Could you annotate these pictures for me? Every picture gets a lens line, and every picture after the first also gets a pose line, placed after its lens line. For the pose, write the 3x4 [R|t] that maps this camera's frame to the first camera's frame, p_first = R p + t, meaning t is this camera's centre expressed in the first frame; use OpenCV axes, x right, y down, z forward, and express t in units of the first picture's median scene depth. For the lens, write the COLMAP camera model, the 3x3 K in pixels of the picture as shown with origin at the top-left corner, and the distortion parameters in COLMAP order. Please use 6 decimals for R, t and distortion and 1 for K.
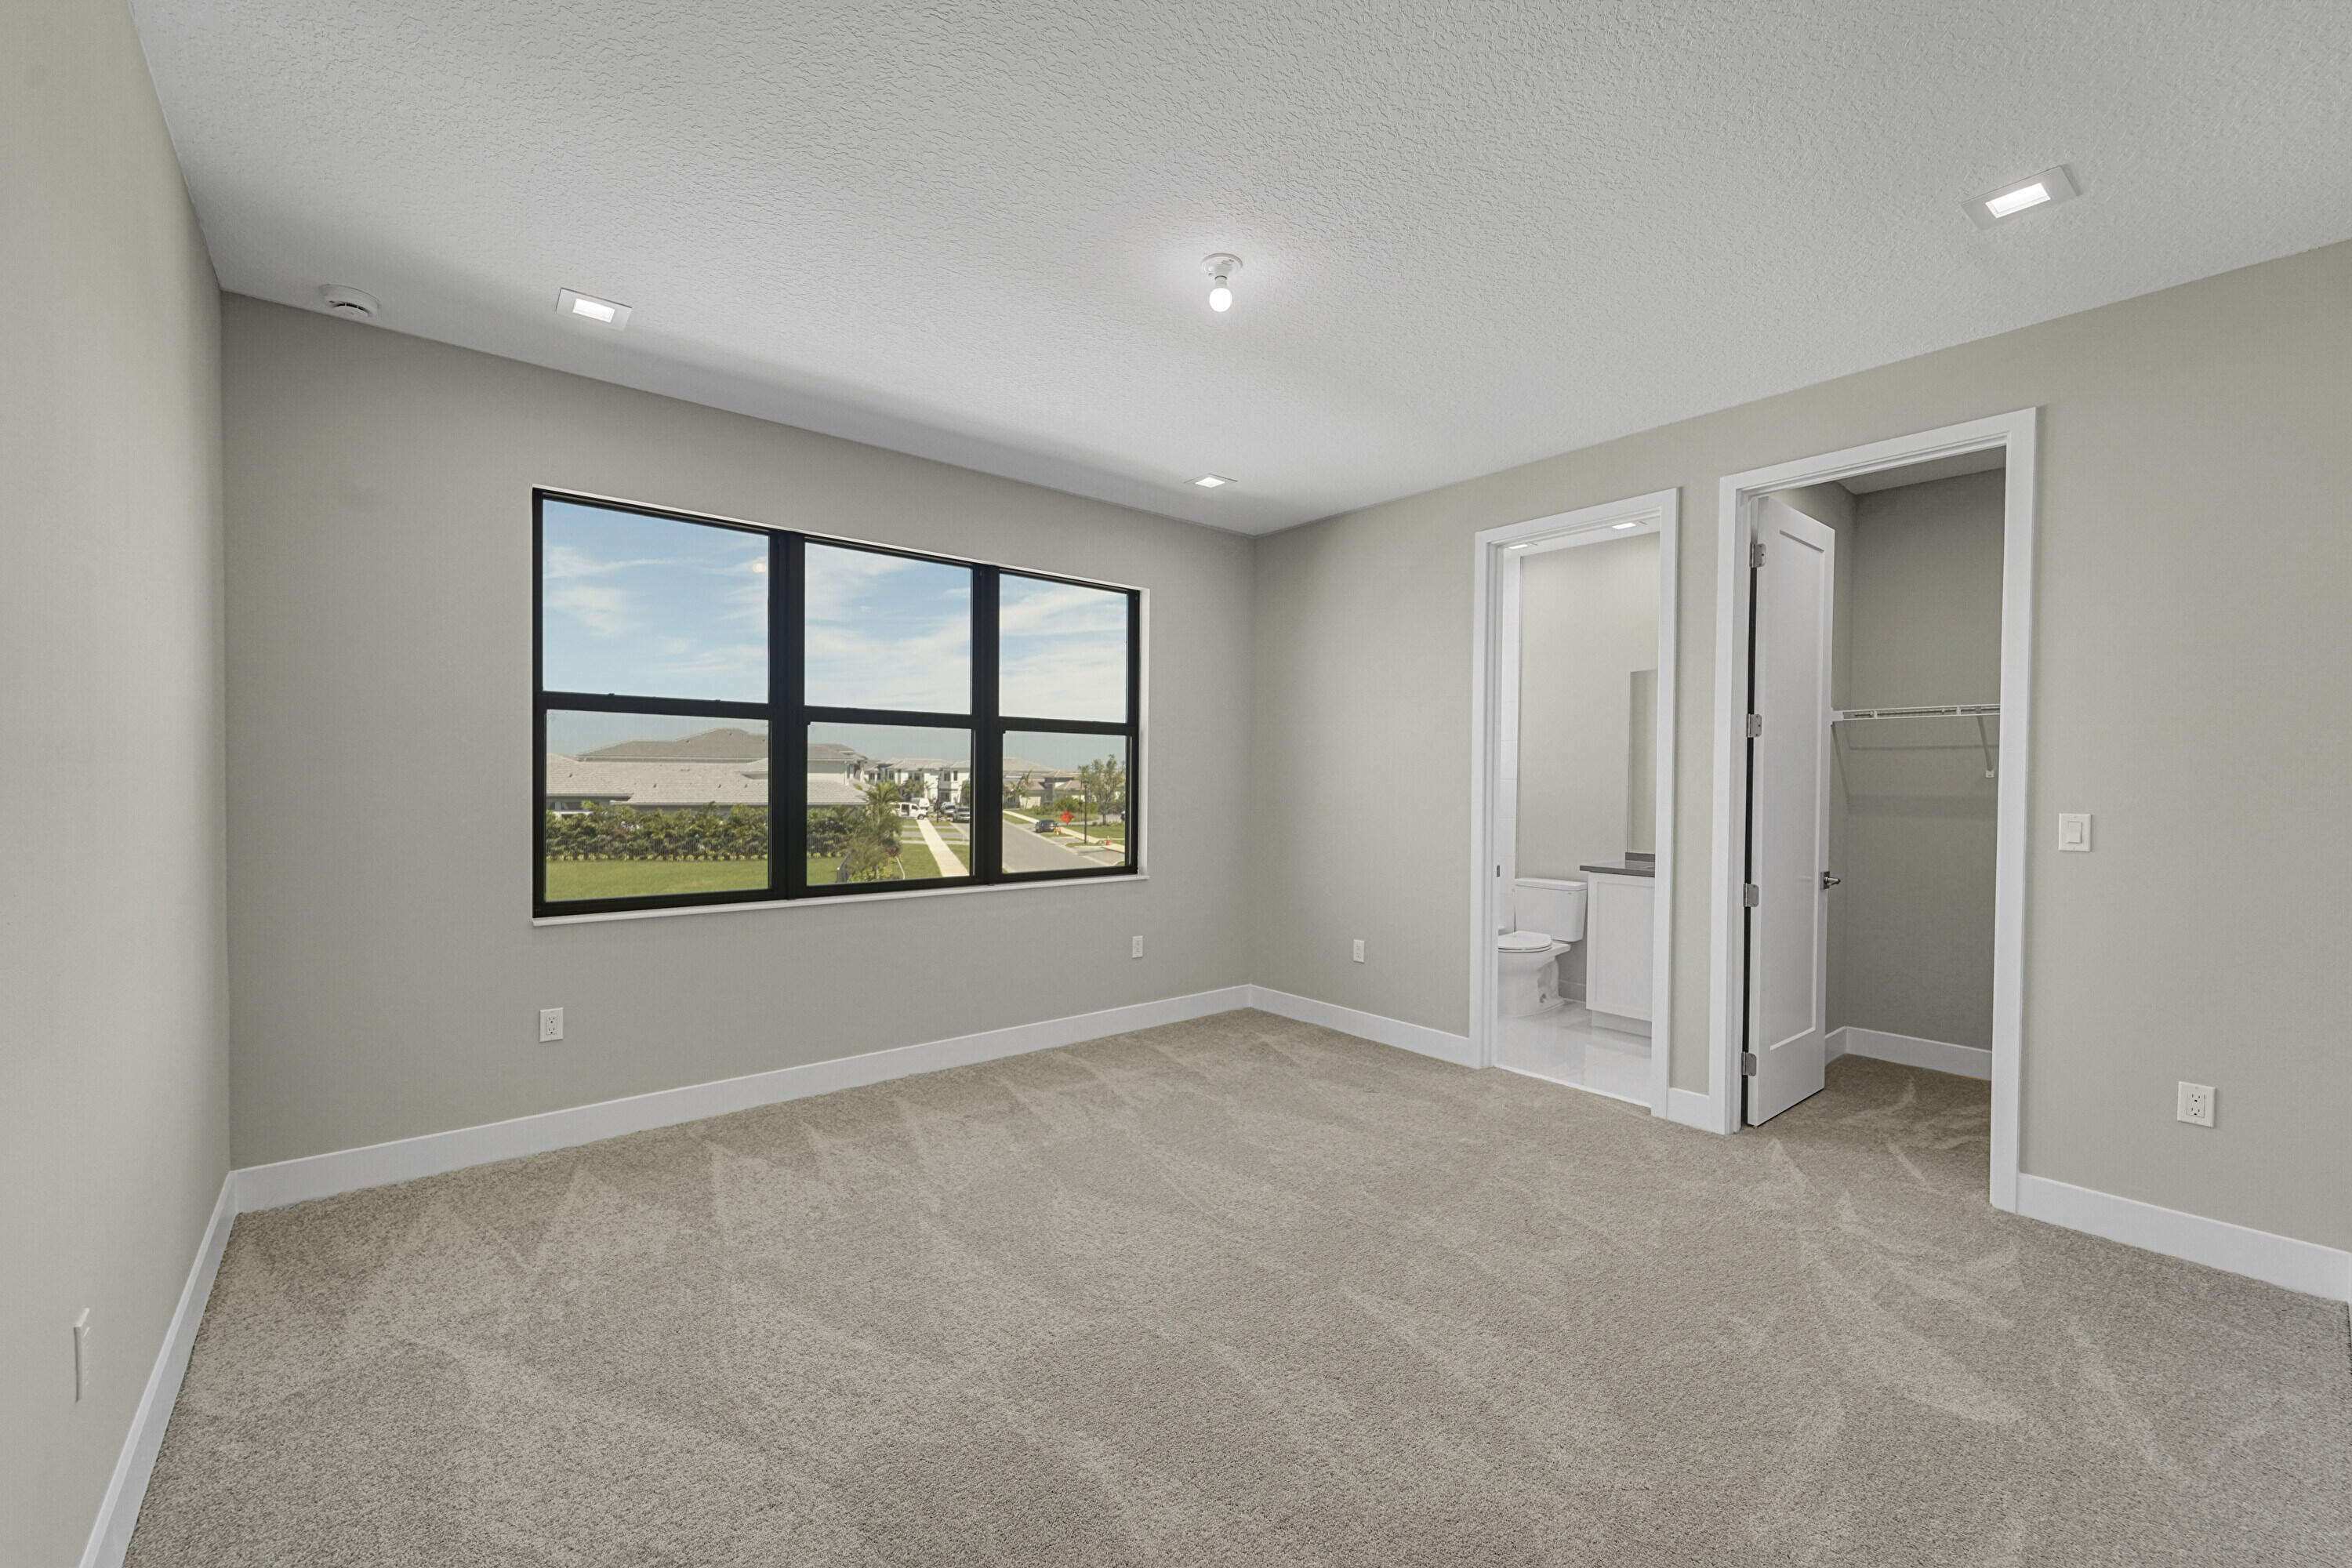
lens RADIAL K [[945.9, 0, 1165.9], [0, 945.9, 796.9], [0, 0, 1]] dist [0.000670, -0.000771]
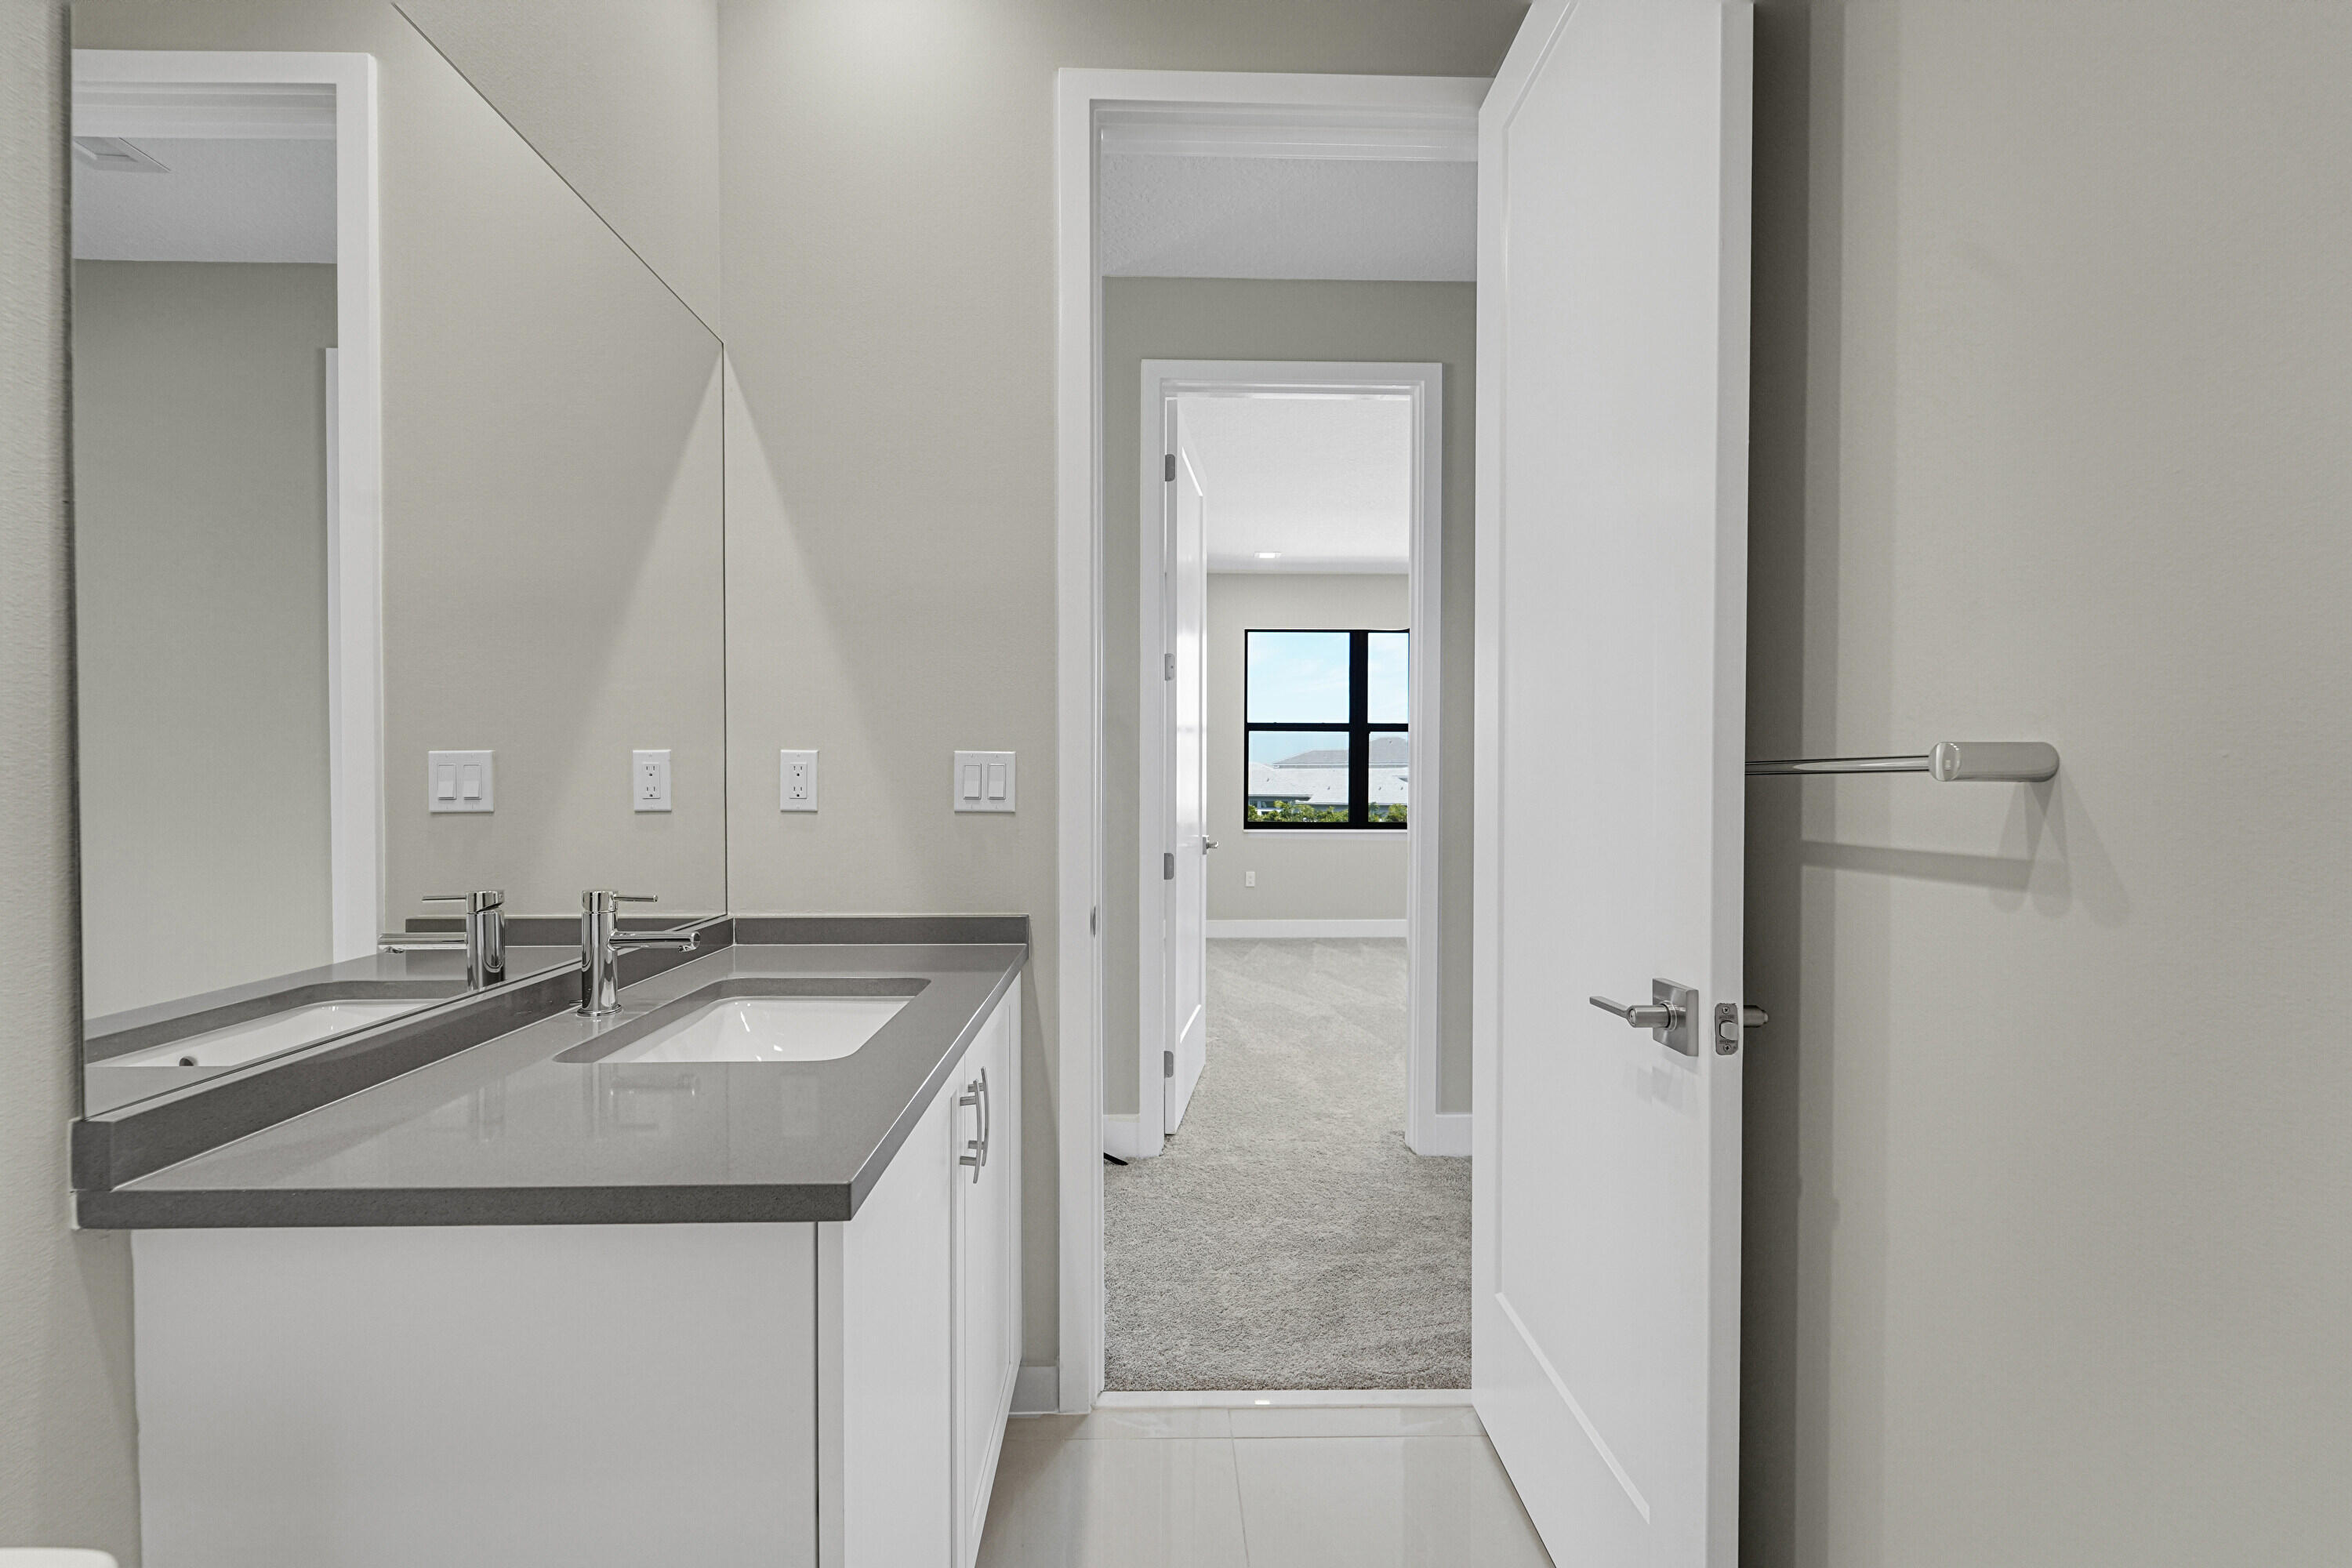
lens RADIAL K [[945.9, 0, 1161.2], [0, 945.9, 786.3], [0, 0, 1]] dist [0.000670, -0.000771]
pose [[0.780734, -0.004668, -0.624846, 0.441624], [-0.005750, 0.999876, -0.014654, 0.054431], [0.624837, 0.015034, 0.780610, -0.664320]]
